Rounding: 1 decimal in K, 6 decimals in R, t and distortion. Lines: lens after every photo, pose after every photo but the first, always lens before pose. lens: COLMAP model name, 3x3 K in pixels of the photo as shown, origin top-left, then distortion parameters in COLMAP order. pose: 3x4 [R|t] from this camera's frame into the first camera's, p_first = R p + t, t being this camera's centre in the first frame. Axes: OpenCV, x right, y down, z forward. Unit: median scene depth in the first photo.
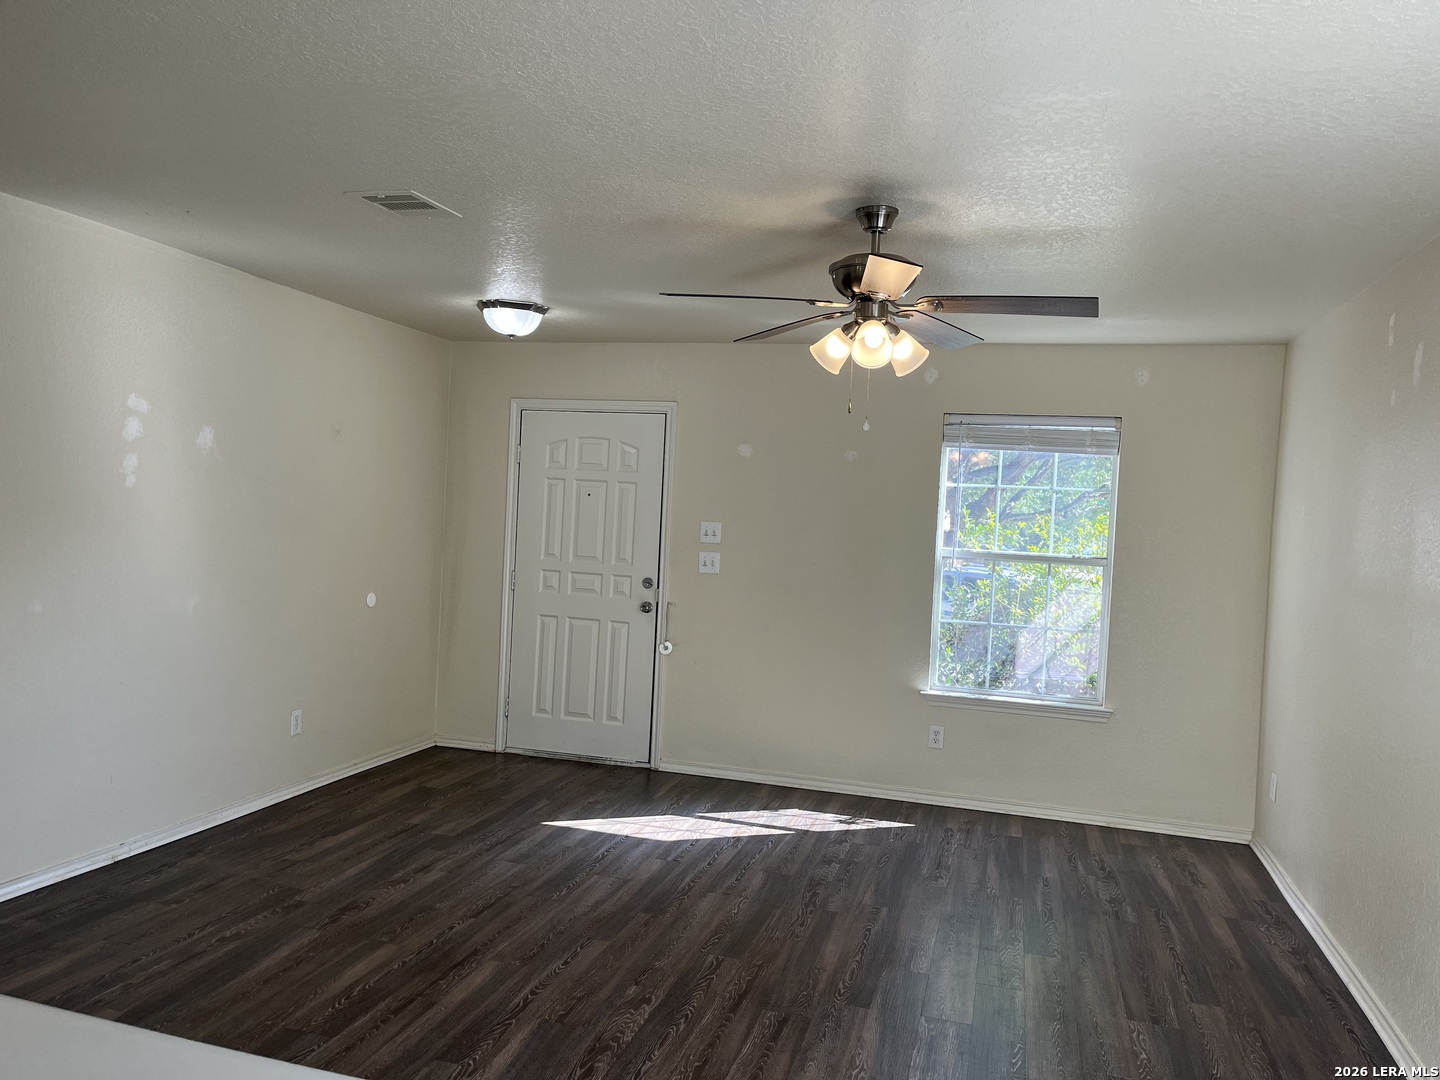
lens RADIAL K [[1102.0, 0, 720.5], [0, 1102.0, 536.0], [0, 0, 1]] dist [0.079592, -0.002070]
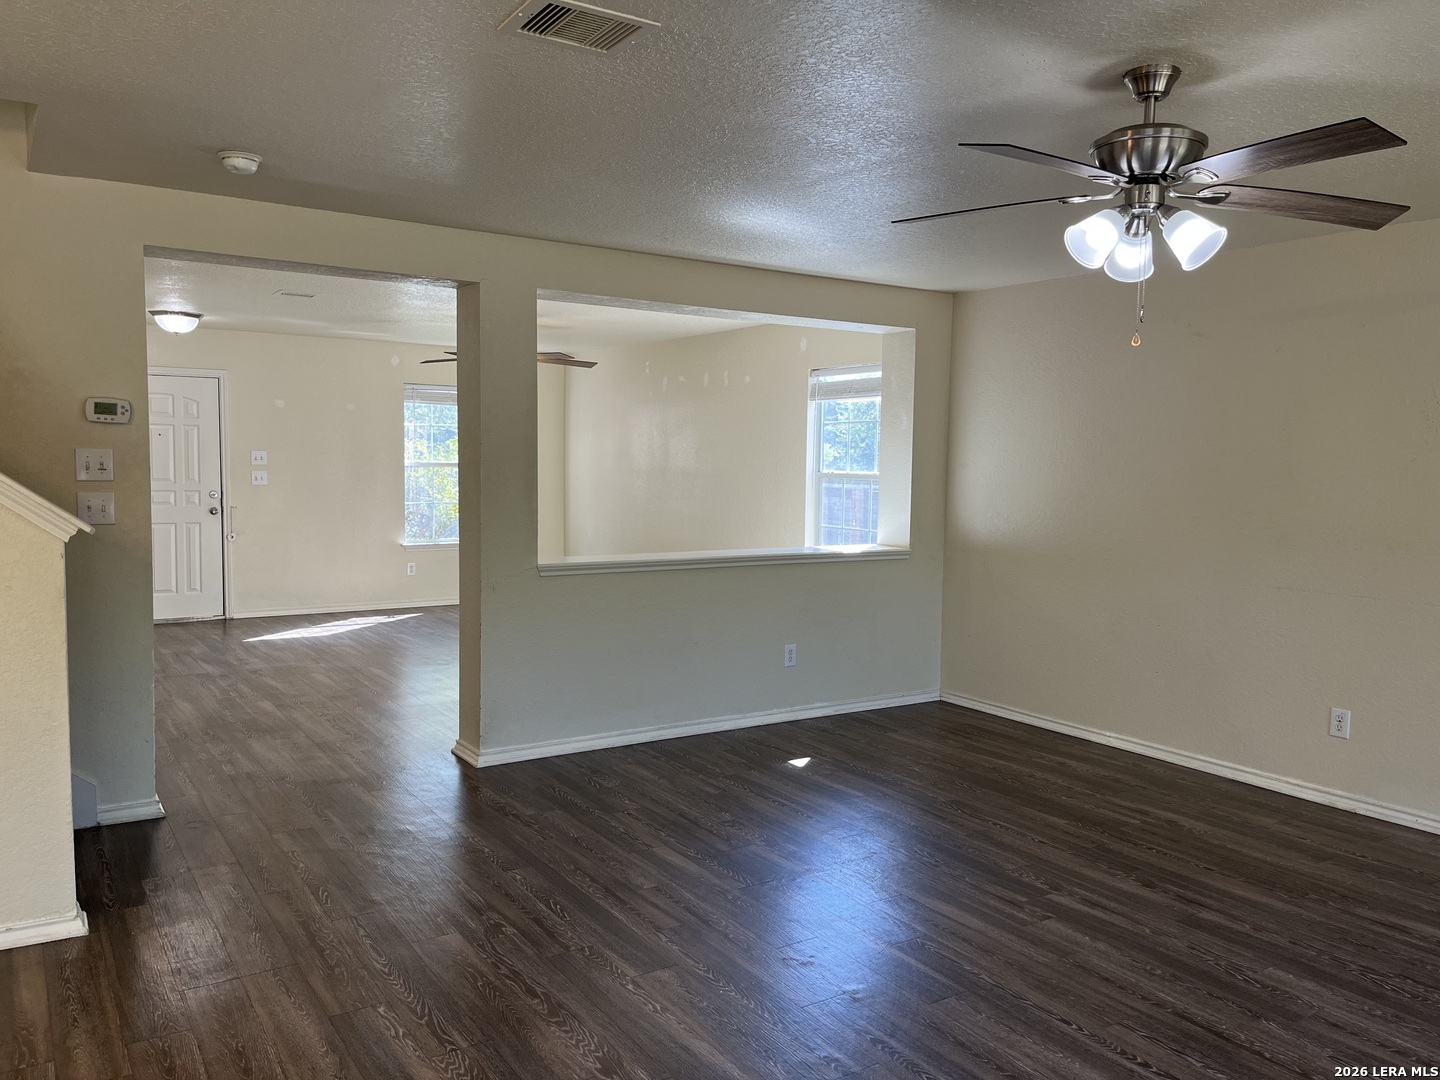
lens RADIAL K [[1102.0, 0, 717.6], [0, 1102.0, 541.1], [0, 0, 1]] dist [0.079592, -0.002070]
pose [[0.654933, -0.100869, 0.748925, -0.760583], [0.039808, 0.994281, 0.099103, -0.016686], [-0.754638, -0.035093, 0.655202, -0.491277]]
